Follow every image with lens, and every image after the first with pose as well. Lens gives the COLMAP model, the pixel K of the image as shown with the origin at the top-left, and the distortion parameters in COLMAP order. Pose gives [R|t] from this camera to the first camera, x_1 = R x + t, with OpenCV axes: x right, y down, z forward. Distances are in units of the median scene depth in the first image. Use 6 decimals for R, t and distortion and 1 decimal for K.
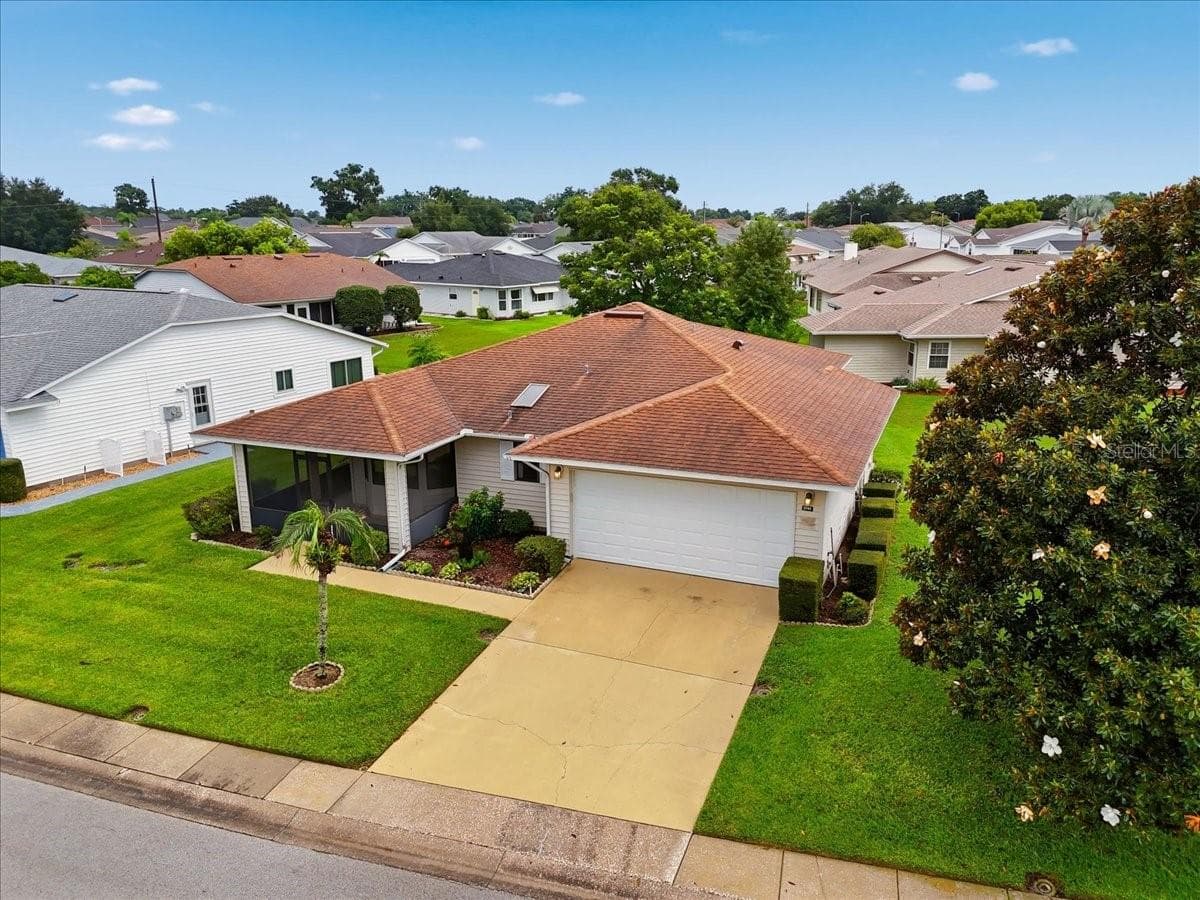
lens RADIAL K [[886.8, 0, 600.0], [0, 886.8, 450.0], [0, 0, 1]] dist [0.072206, -0.063876]
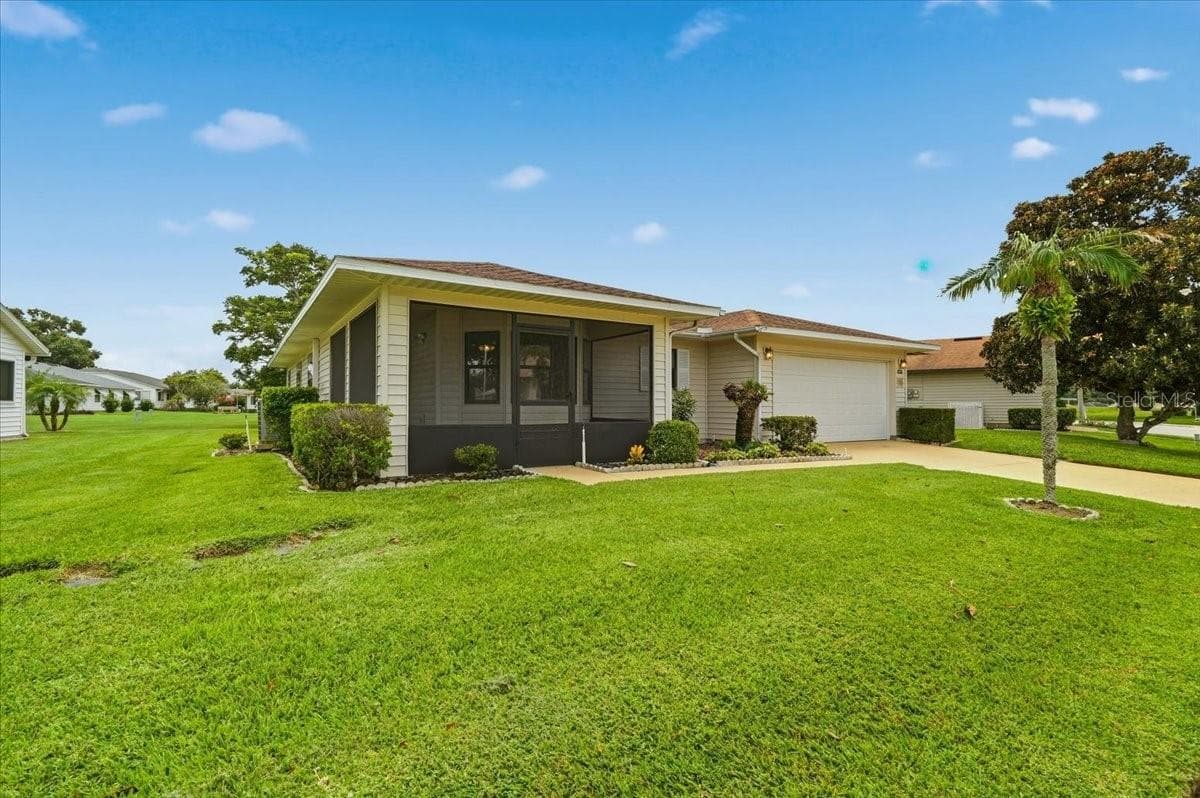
lens RADIAL K [[560.2, 0, 600.0], [0, 560.2, 399.0], [0, 0, 1]] dist [0.001000, -0.000548]
pose [[0.568238, 0.022080, 0.822568, -0.435229], [0.198365, 0.966483, -0.162975, 0.091081], [-0.798597, 0.255778, 0.544813, 0.526747]]
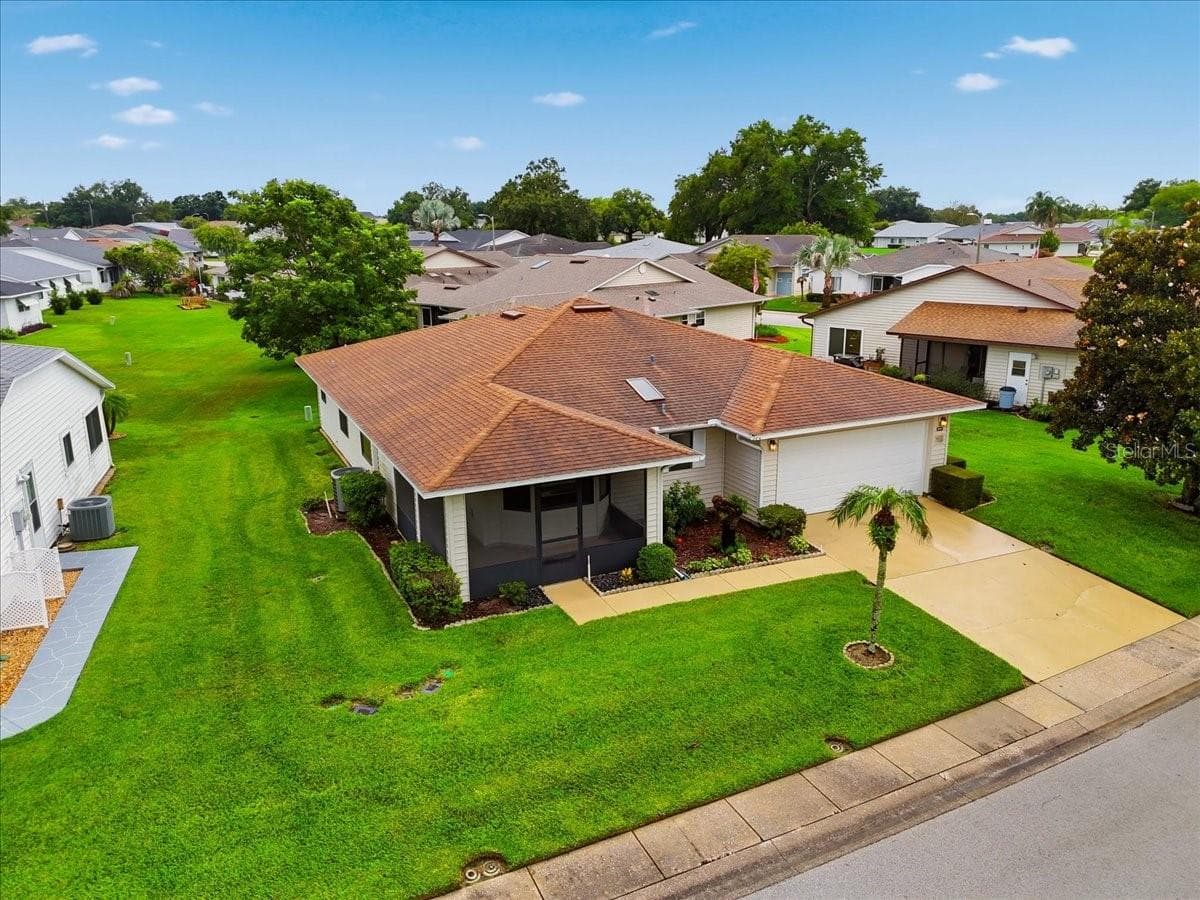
lens RADIAL K [[887.0, 0, 600.0], [0, 887.0, 450.0], [0, 0, 1]] dist [0.090720, -0.099112]
pose [[0.671208, -0.185492, 0.717686, -0.632645], [0.186947, 0.979248, 0.078255, -0.061028], [-0.717308, 0.081644, 0.691956, 0.251068]]
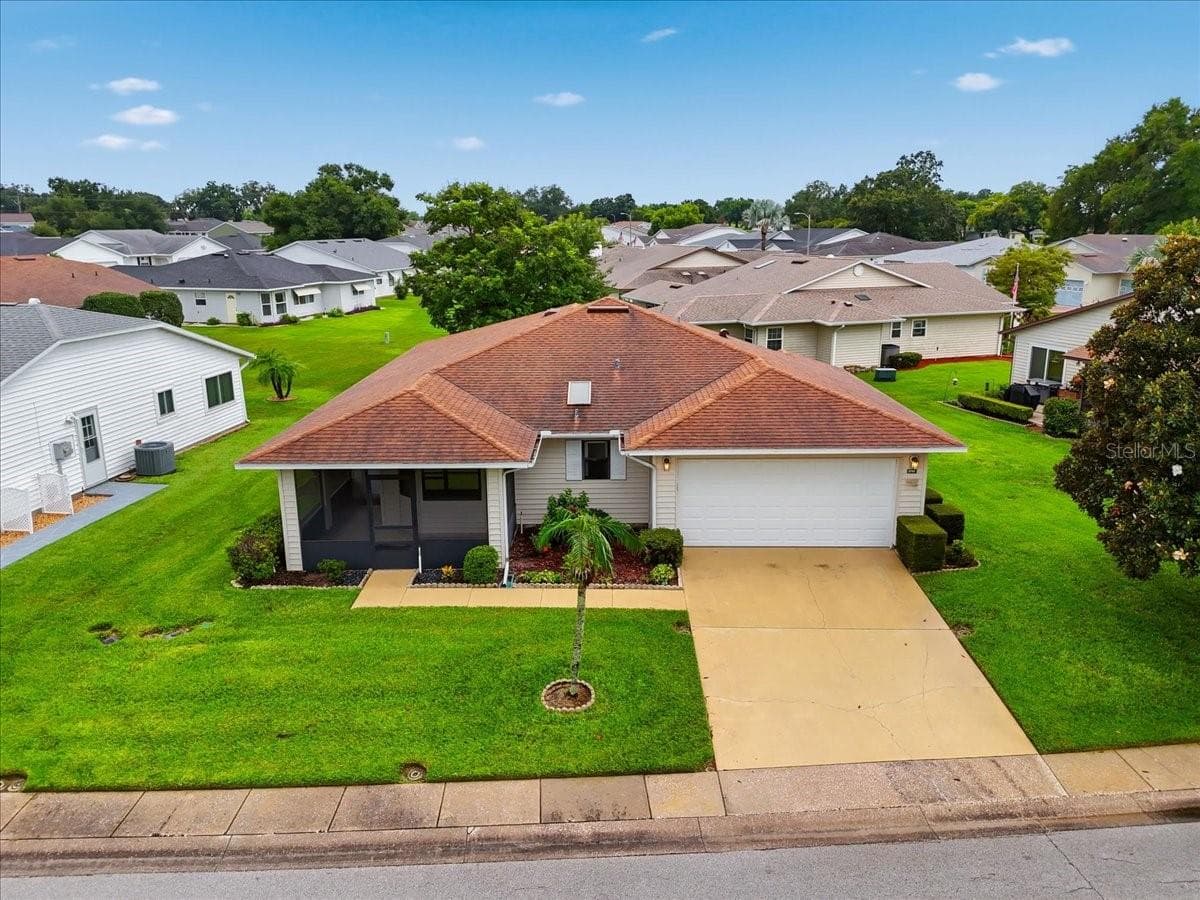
lens RADIAL K [[886.8, 0, 600.0], [0, 886.8, 450.0], [0, 0, 1]] dist [0.072206, -0.063876]
pose [[0.927233, -0.093149, 0.362716, -0.311261], [0.093088, 0.995501, 0.017689, -0.010028], [-0.362732, 0.017363, 0.931732, 0.054158]]
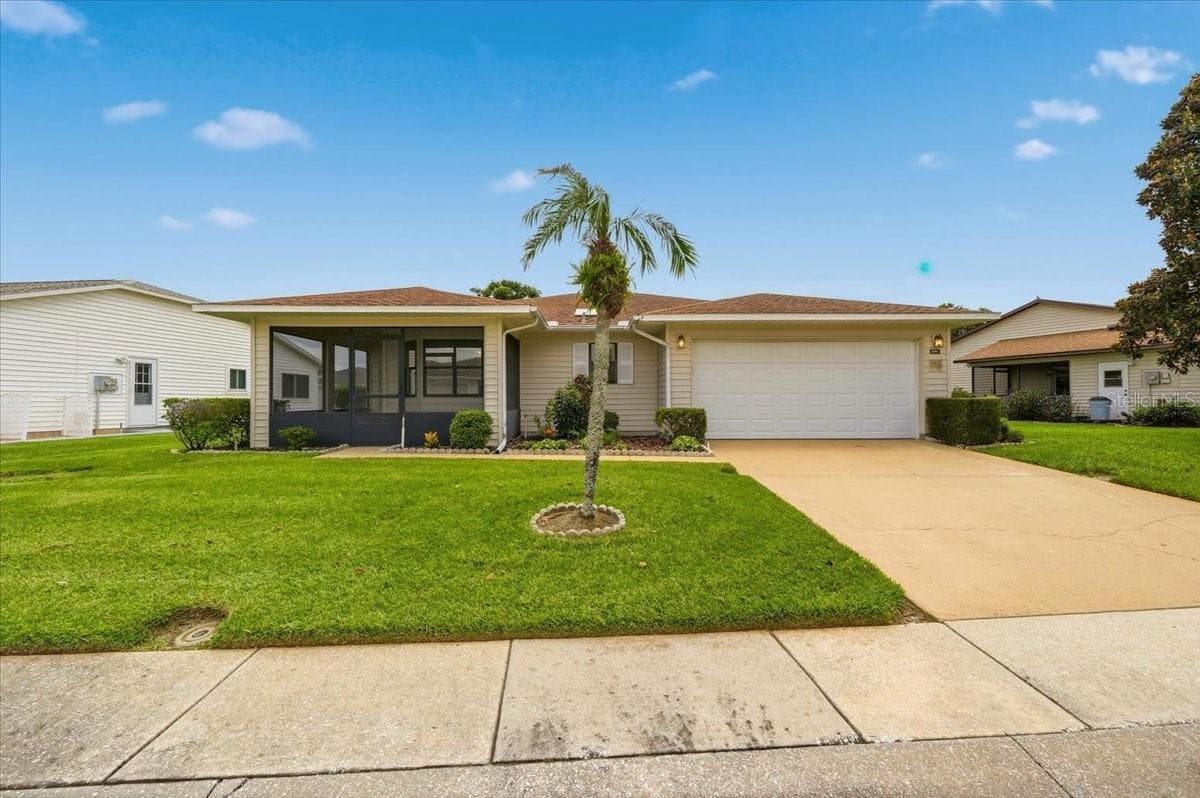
lens RADIAL K [[503.6, 0, 600.0], [0, 503.6, 399.0], [0, 0, 1]] dist [0.001724, 0.000191]
pose [[0.918420, 0.008439, 0.395517, -0.219154], [0.093741, 0.966657, -0.238299, 0.132546], [-0.384340, 0.255935, 0.887006, 0.366000]]
